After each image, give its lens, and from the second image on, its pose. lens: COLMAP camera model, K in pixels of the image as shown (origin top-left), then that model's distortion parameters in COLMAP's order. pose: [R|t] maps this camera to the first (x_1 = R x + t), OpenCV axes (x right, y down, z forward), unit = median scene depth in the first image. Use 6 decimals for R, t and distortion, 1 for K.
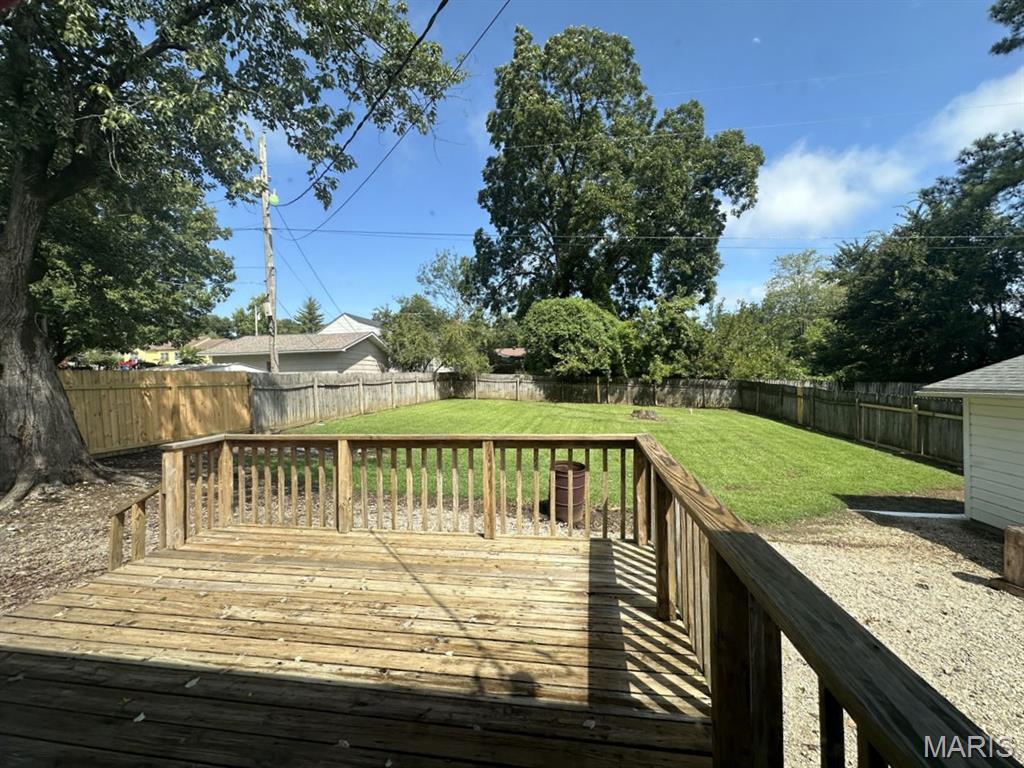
lens RADIAL K [[409.3, 0, 517.2], [0, 409.3, 386.6], [0, 0, 1]] dist [-0.000884, -0.000147]
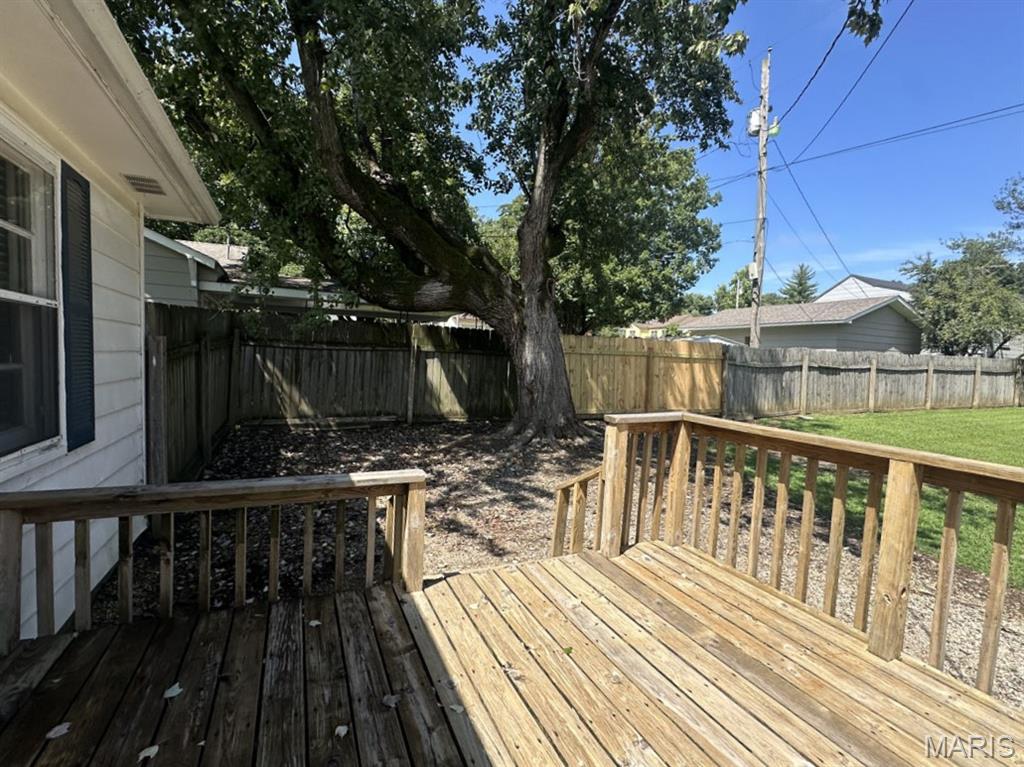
lens RADIAL K [[409.3, 0, 517.2], [0, 409.3, 386.1], [0, 0, 1]] dist [-0.000884, -0.000147]
pose [[0.496589, 0.086204, -0.863694, -0.098367], [-0.057607, 0.996135, 0.066301, 0.015744], [0.866072, 0.016831, 0.499636, 0.154891]]
